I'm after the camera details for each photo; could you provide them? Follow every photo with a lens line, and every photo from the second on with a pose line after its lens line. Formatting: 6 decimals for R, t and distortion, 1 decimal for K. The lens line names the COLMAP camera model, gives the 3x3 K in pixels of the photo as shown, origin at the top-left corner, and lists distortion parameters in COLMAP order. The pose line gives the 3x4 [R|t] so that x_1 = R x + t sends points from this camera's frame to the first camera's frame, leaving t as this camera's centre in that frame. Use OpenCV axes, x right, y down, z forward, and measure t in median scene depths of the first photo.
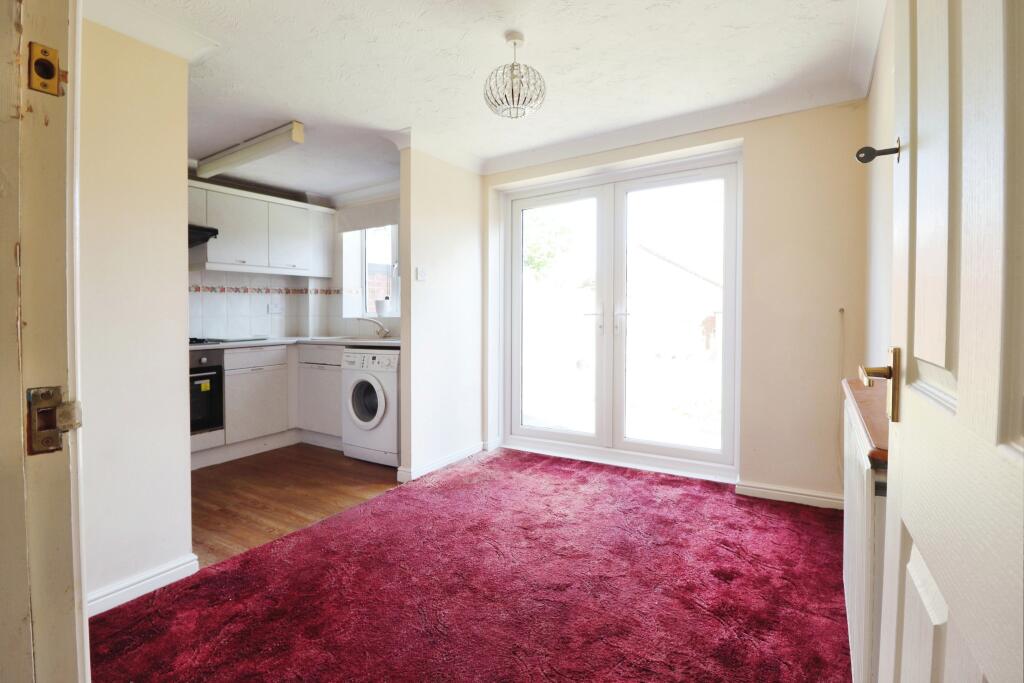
lens RADIAL K [[468.4, 0, 506.9], [0, 468.4, 324.9], [0, 0, 1]] dist [-0.002895, -0.000252]
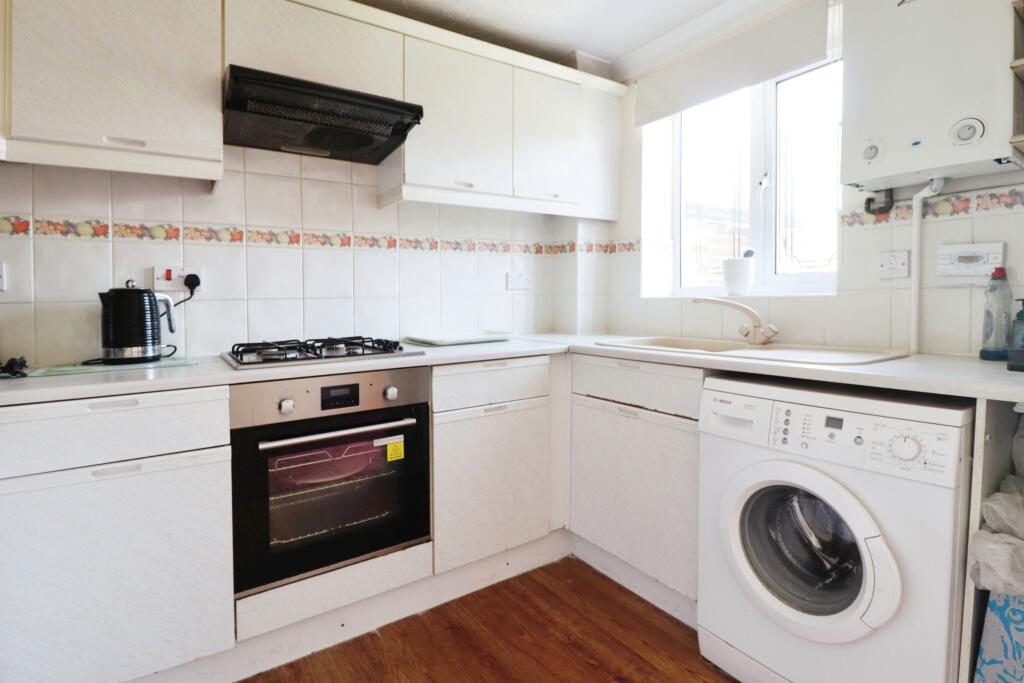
lens RADIAL K [[517.7, 0, 512.2], [0, 517.7, 311.1], [0, 0, 1]] dist [0.000503, -0.000021]
pose [[0.917115, 0.009747, -0.398504, -0.286455], [-0.007284, 0.999944, 0.007693, -0.004924], [0.398557, -0.004152, 0.917134, 0.489171]]
